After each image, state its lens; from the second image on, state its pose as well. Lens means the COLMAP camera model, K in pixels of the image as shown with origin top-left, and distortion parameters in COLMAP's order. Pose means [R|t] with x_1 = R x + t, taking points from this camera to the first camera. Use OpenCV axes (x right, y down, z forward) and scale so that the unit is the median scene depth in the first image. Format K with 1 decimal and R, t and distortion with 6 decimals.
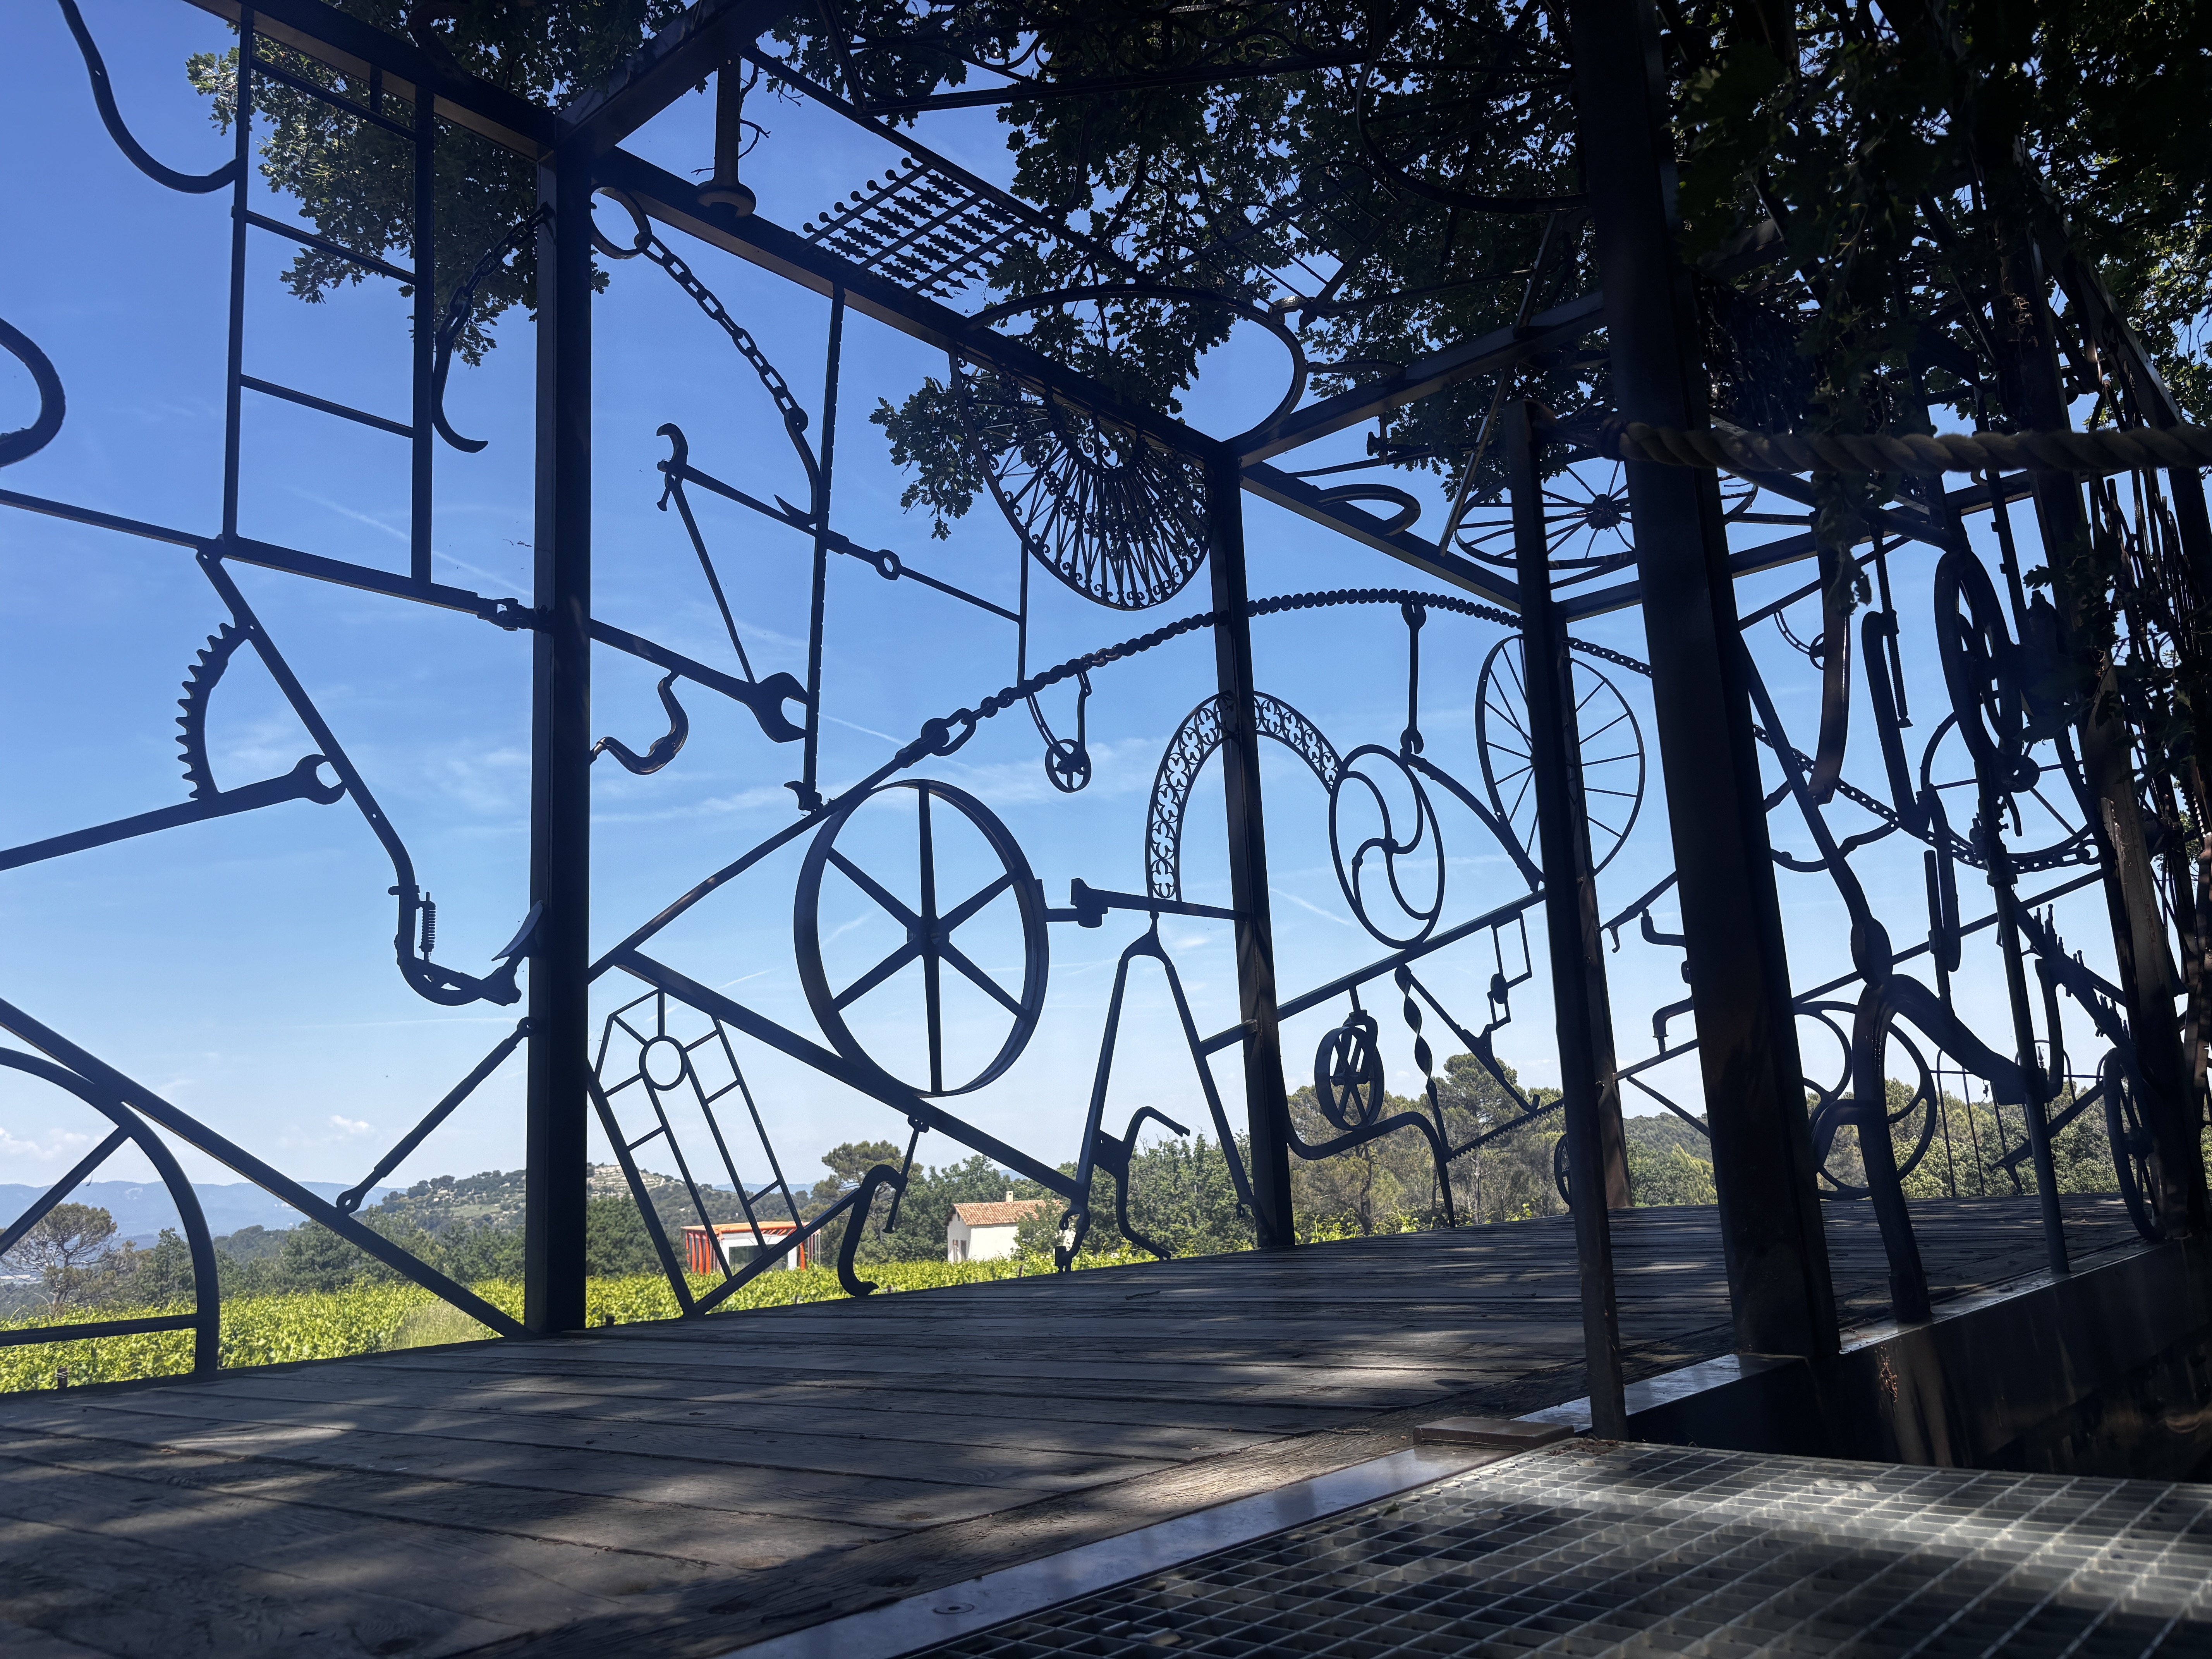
lens RADIAL K [[1677.2, 0, 1103.1], [0, 1677.2, 852.2], [0, 0, 1]] dist [0.067591, -0.081591]
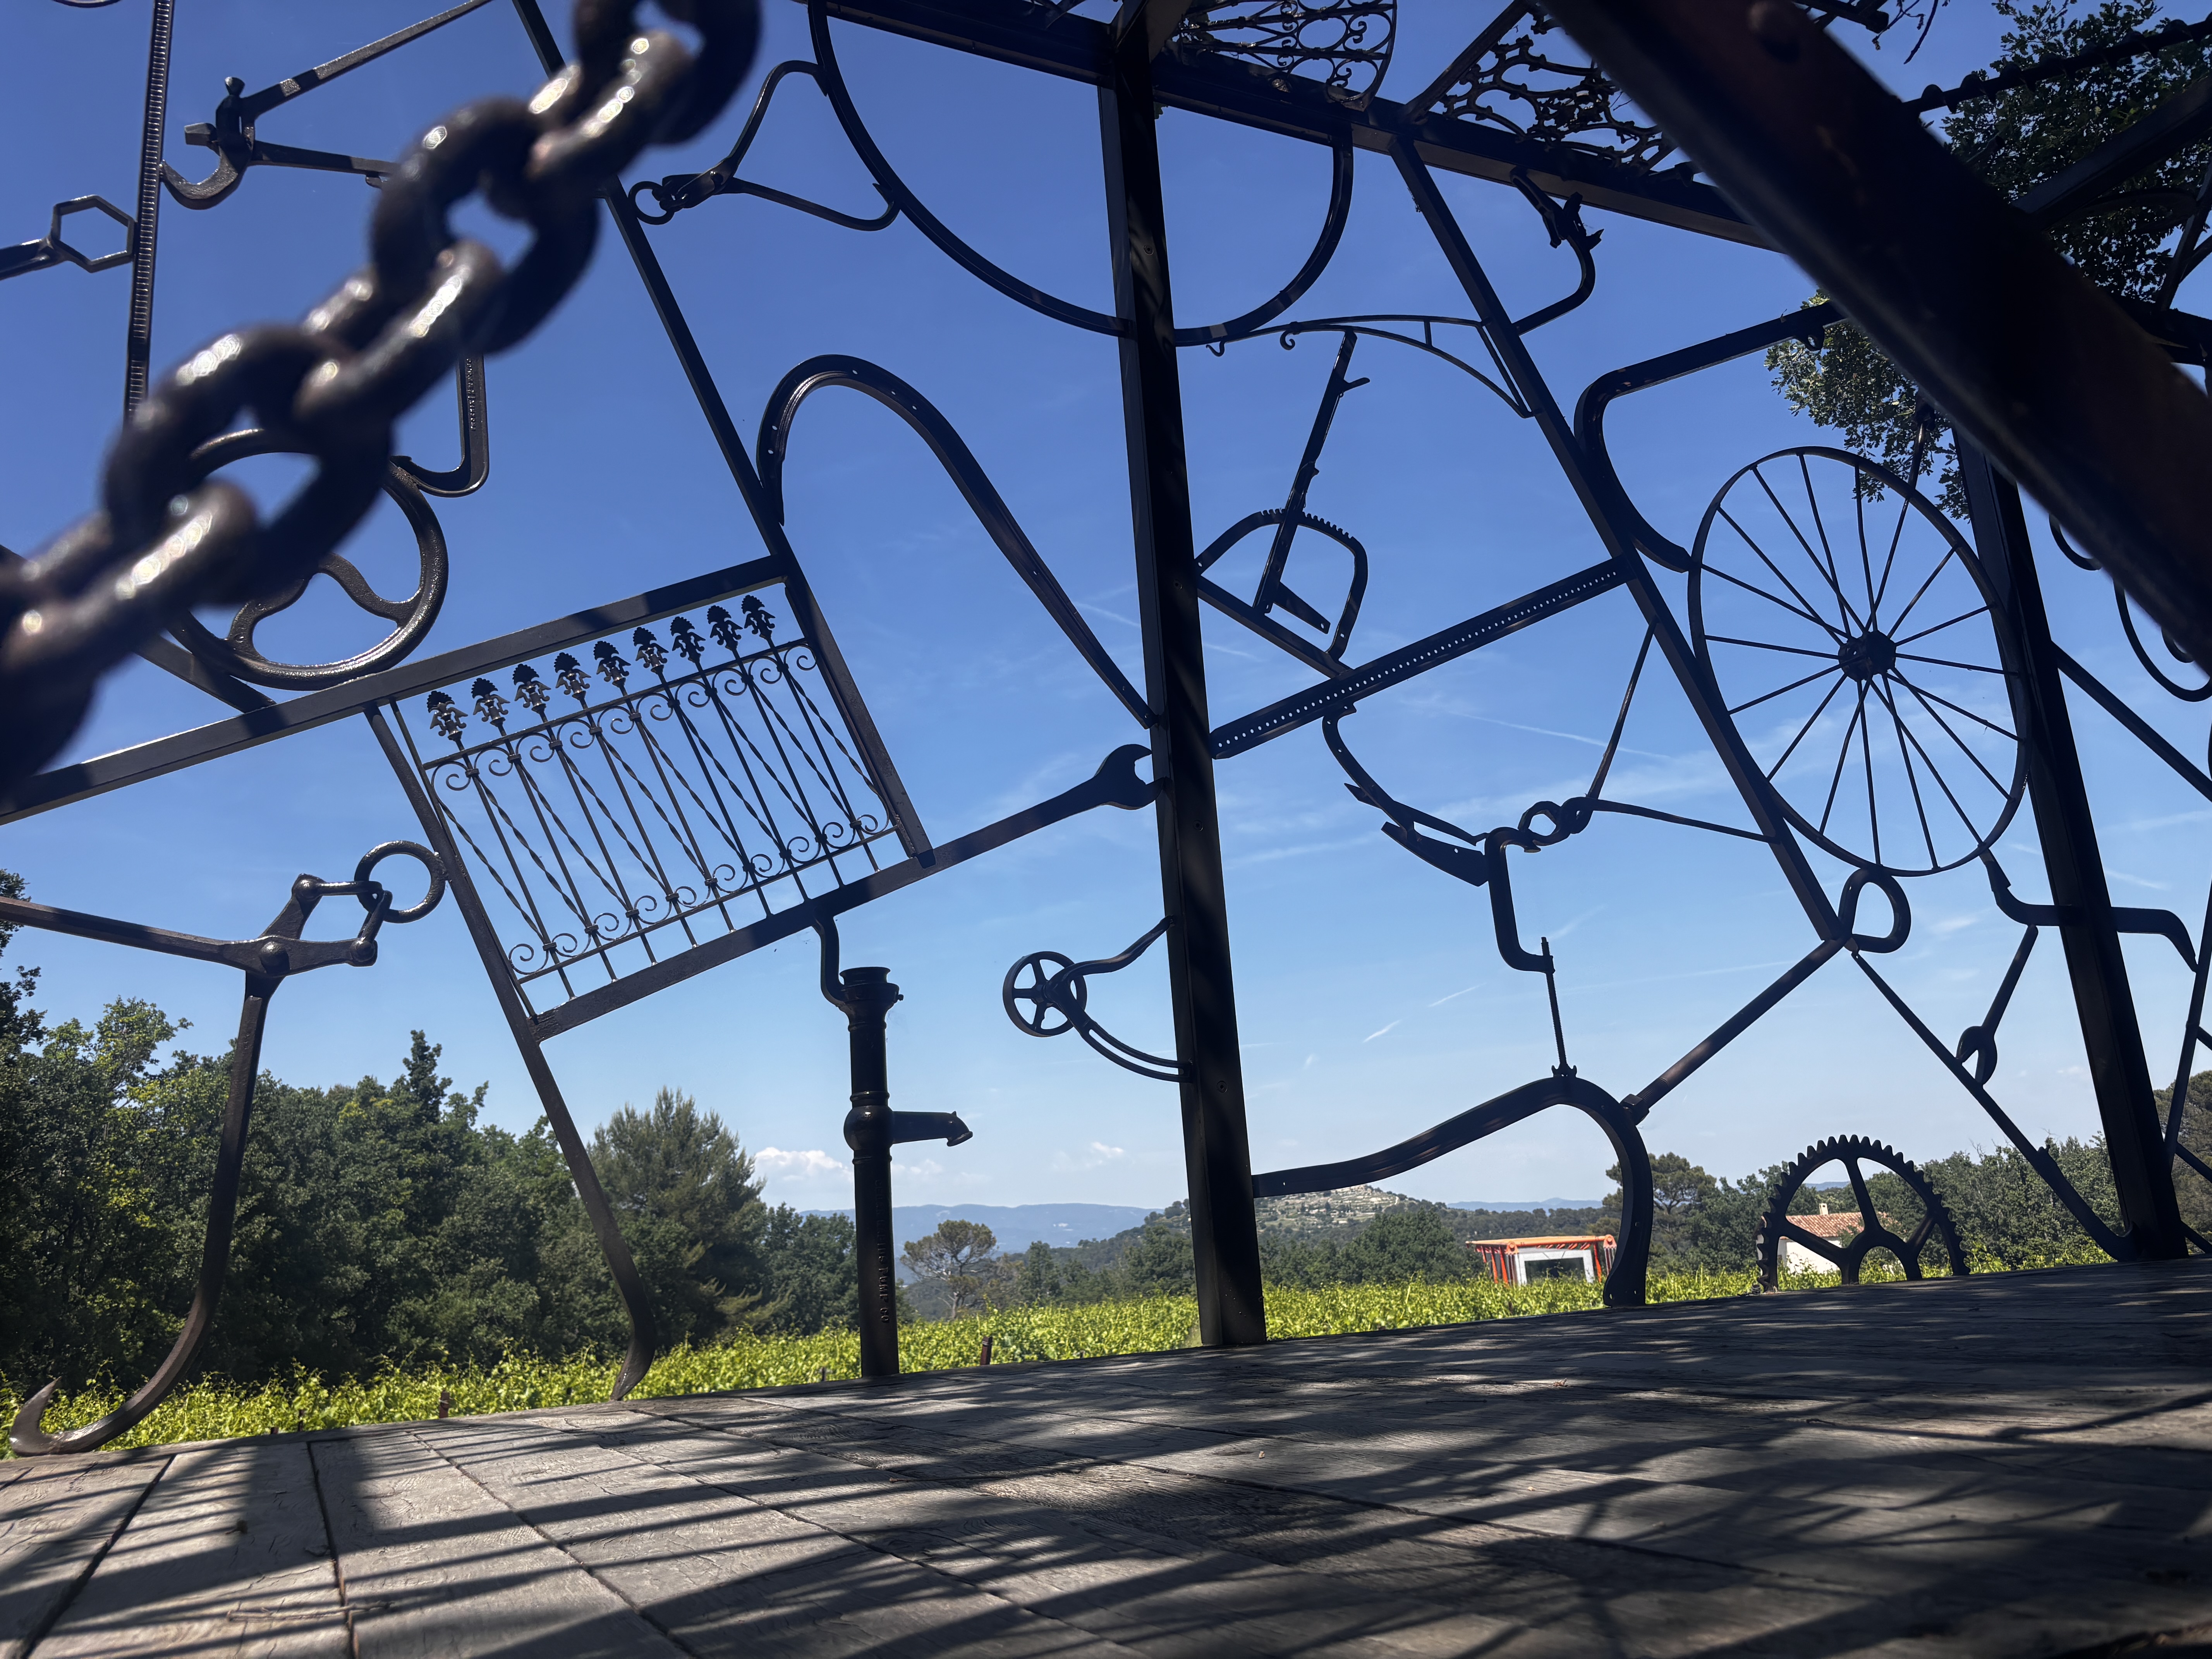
lens RADIAL K [[1682.6, 0, 1097.3], [0, 1682.6, 833.4], [0, 0, 1]] dist [0.034372, -0.029263]
pose [[0.911071, -0.102879, -0.399207, -0.676557], [0.094529, 0.994694, -0.040605, -0.079749], [0.401266, -0.000743, 0.915961, -0.652988]]
